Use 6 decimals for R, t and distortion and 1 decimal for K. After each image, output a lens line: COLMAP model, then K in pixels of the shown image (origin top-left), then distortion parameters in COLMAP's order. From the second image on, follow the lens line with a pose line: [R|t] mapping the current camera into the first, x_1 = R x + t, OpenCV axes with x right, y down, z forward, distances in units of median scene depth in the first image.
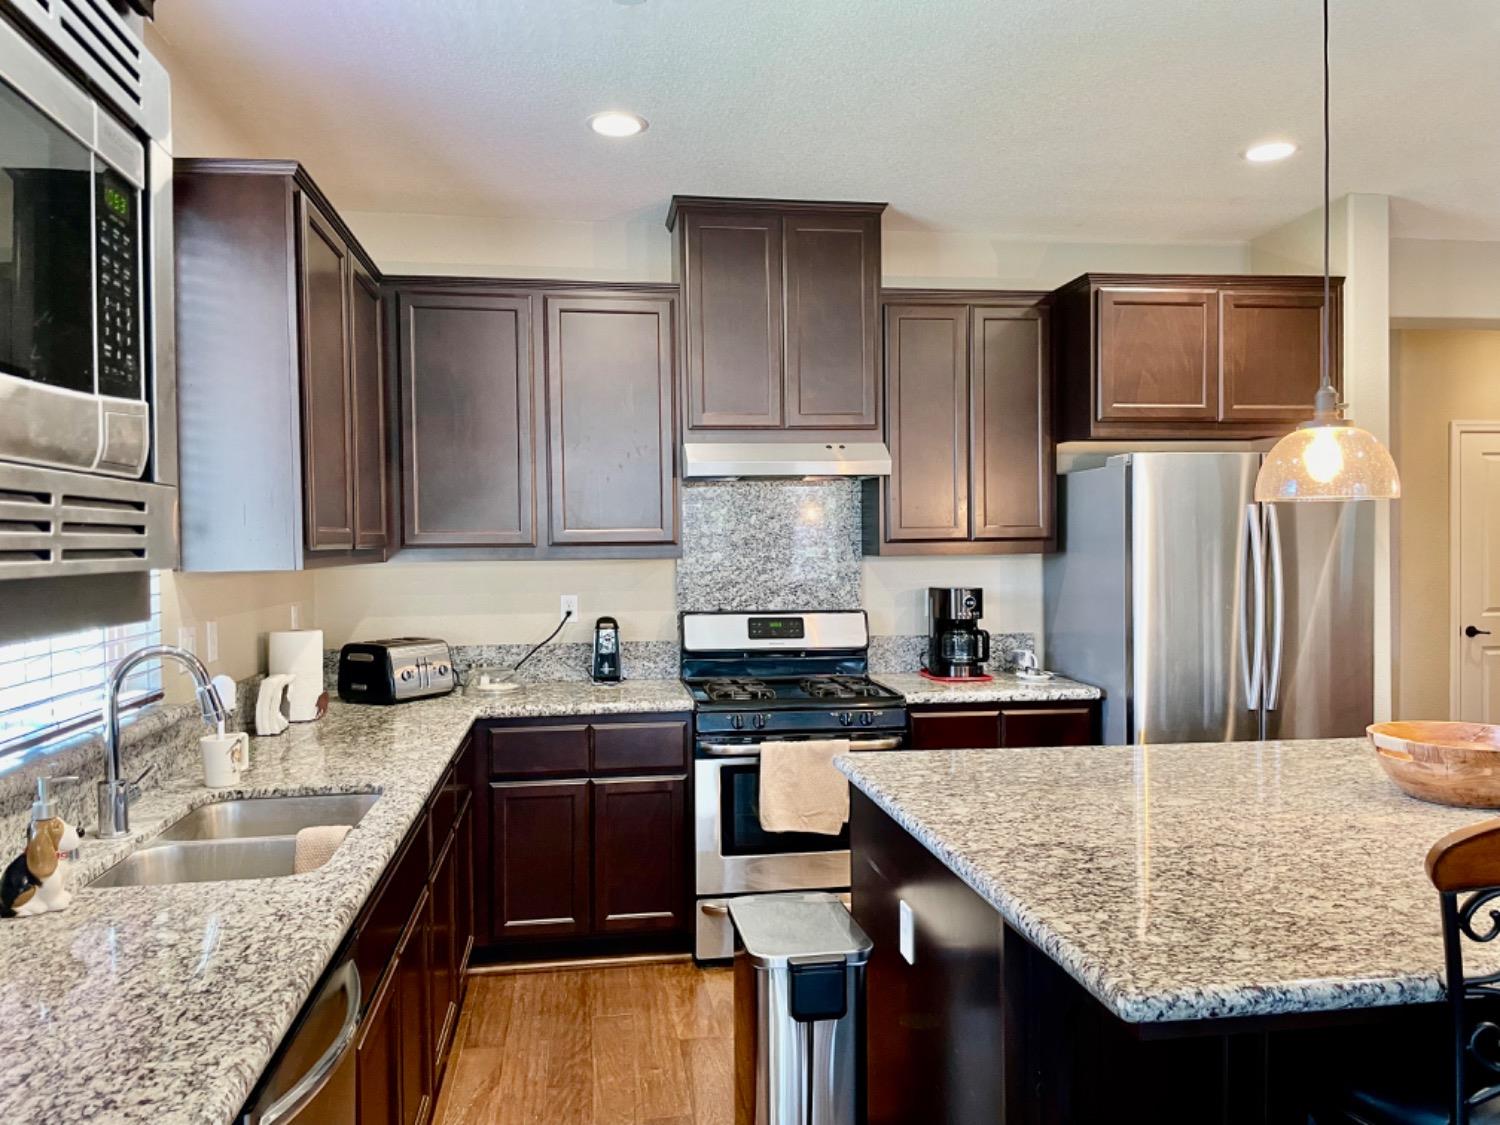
lens RADIAL K [[1143.7, 0, 755.7], [0, 1143.7, 568.7], [0, 0, 1]] dist [0.067552, -0.075320]
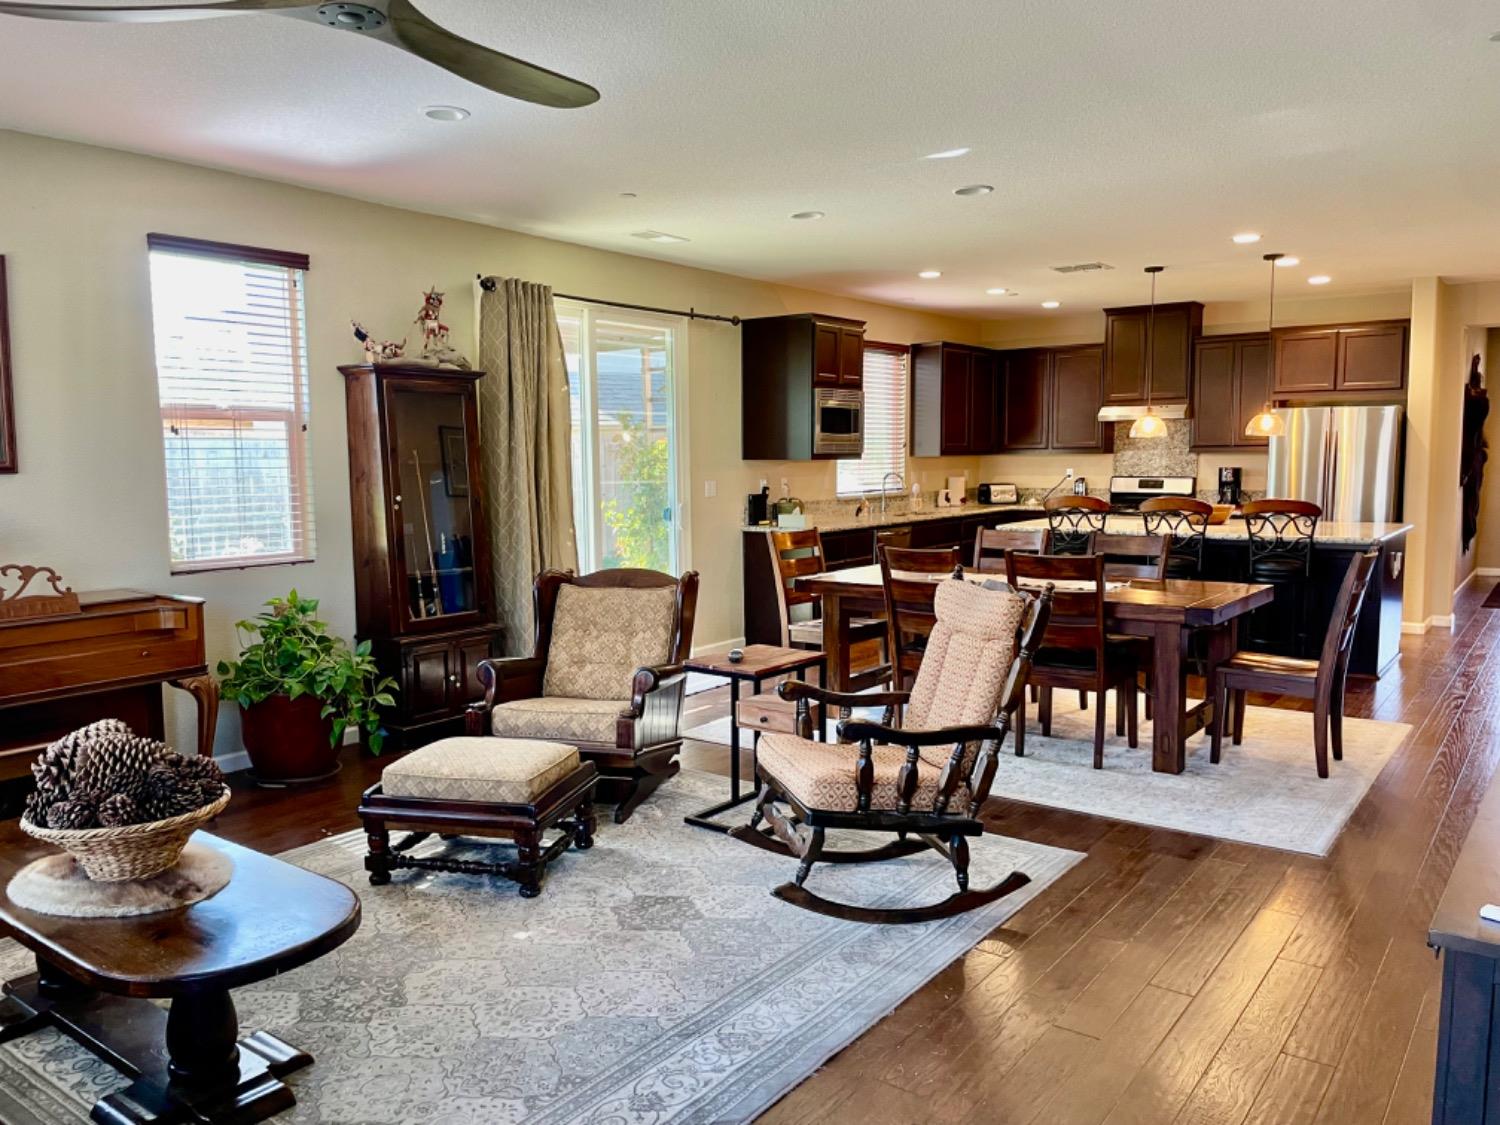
lens RADIAL K [[1143.7, 0, 737.9], [0, 1143.7, 575.0], [0, 0, 1]] dist [0.067552, -0.075320]
pose [[0.712662, 0.079796, -0.696955, 1.080580], [-0.016776, 0.995164, 0.096785, 0.023256], [0.701307, -0.057283, 0.710554, -1.284751]]
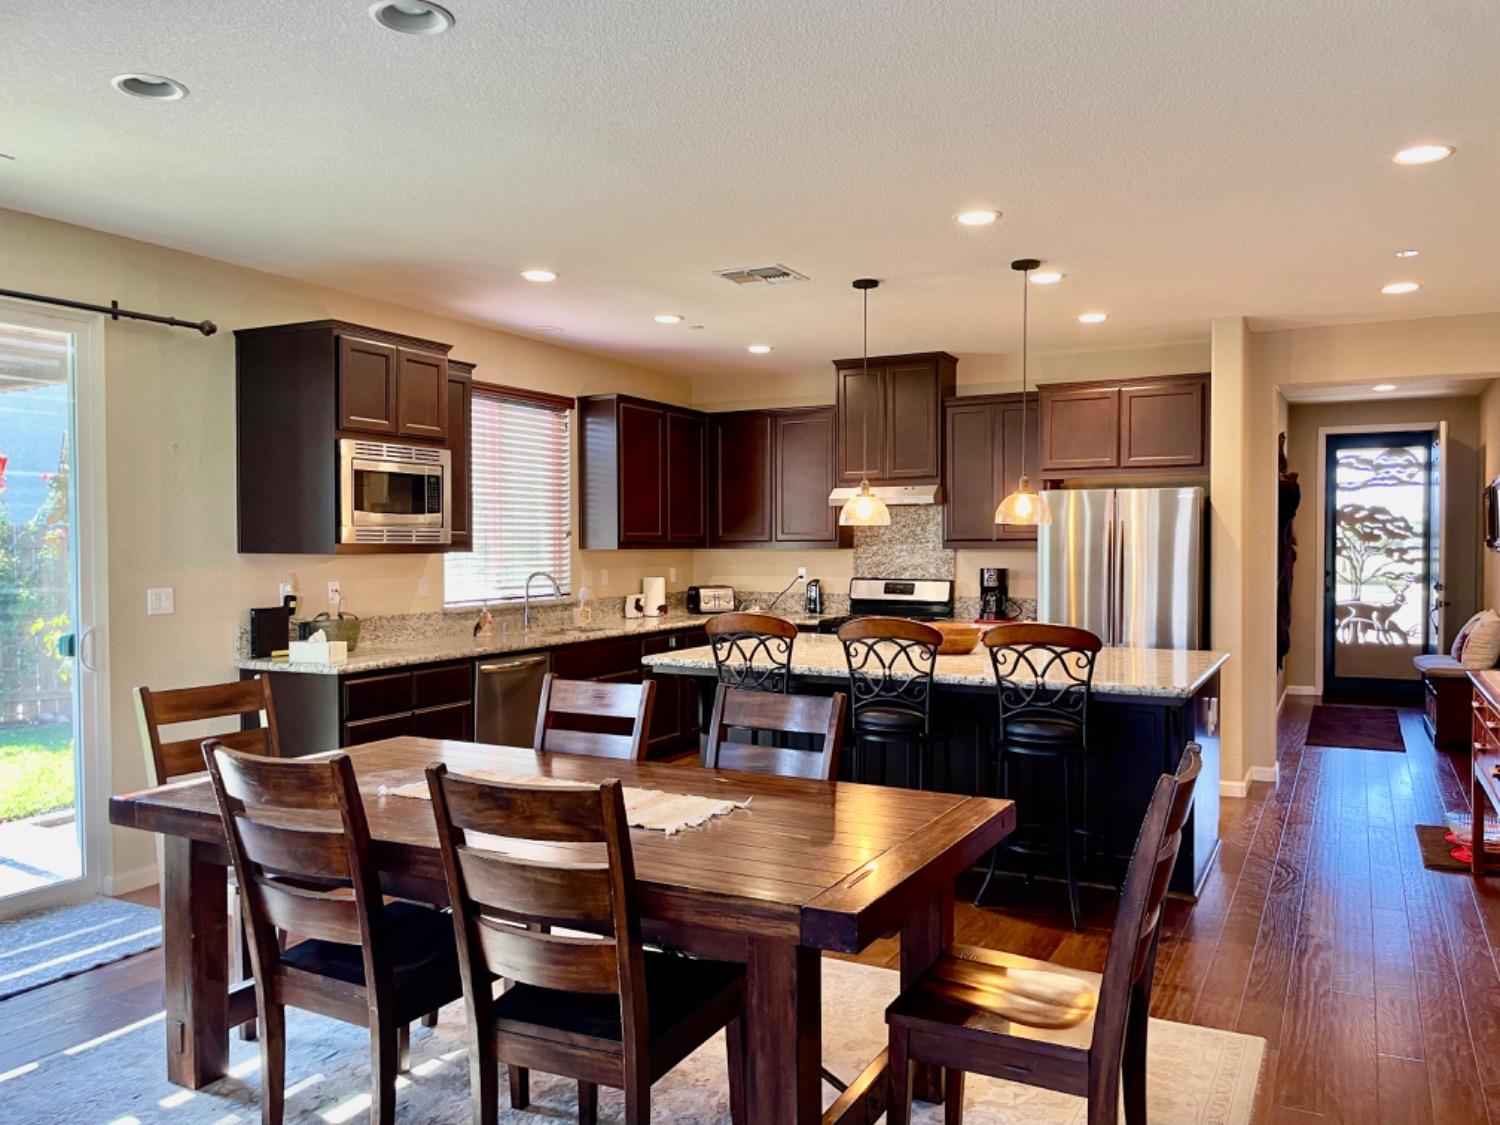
lens RADIAL K [[1143.7, 0, 745.8], [0, 1143.7, 576.0], [0, 0, 1]] dist [0.067552, -0.075320]
pose [[0.810972, 0.026828, -0.584469, 0.871797], [-0.022352, 0.999640, 0.014870, 0.011105], [0.584657, 0.001005, 0.811280, -0.589423]]
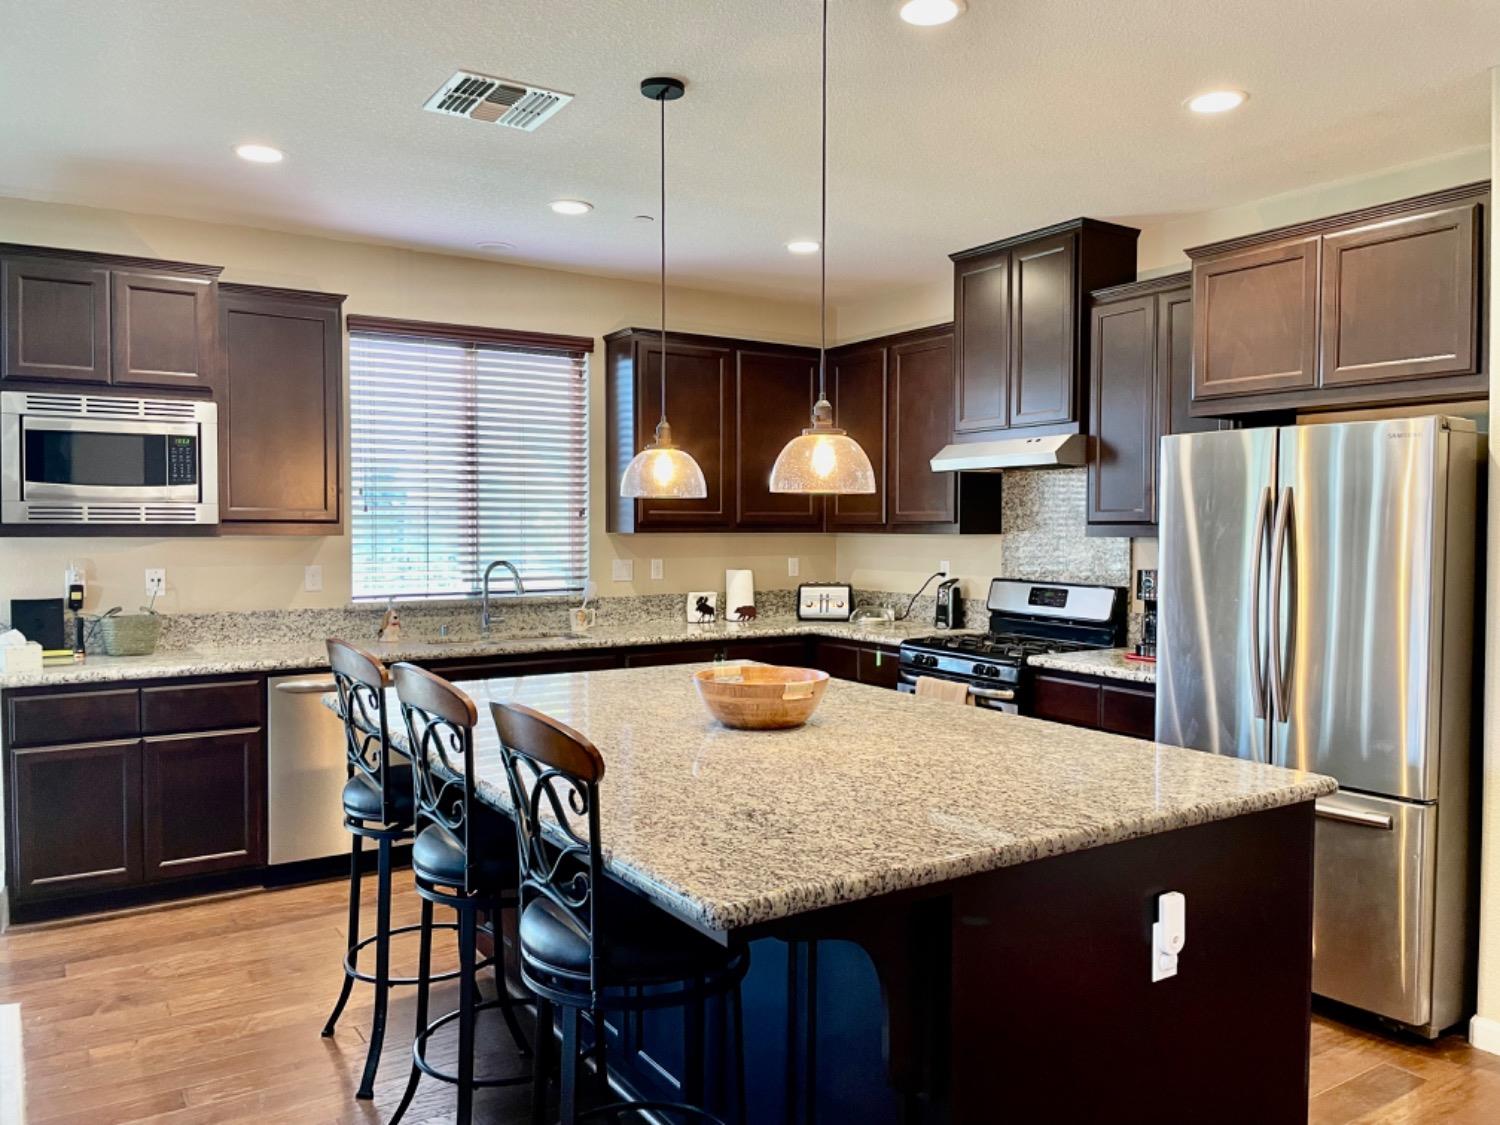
lens RADIAL K [[1143.7, 0, 749.7], [0, 1143.7, 559.5], [0, 0, 1]] dist [0.067552, -0.075320]
pose [[0.421998, 0.042517, -0.905599, 0.948619], [-0.031477, 0.998985, 0.032234, -0.014097], [0.906050, 0.014903, 0.422908, 0.237113]]
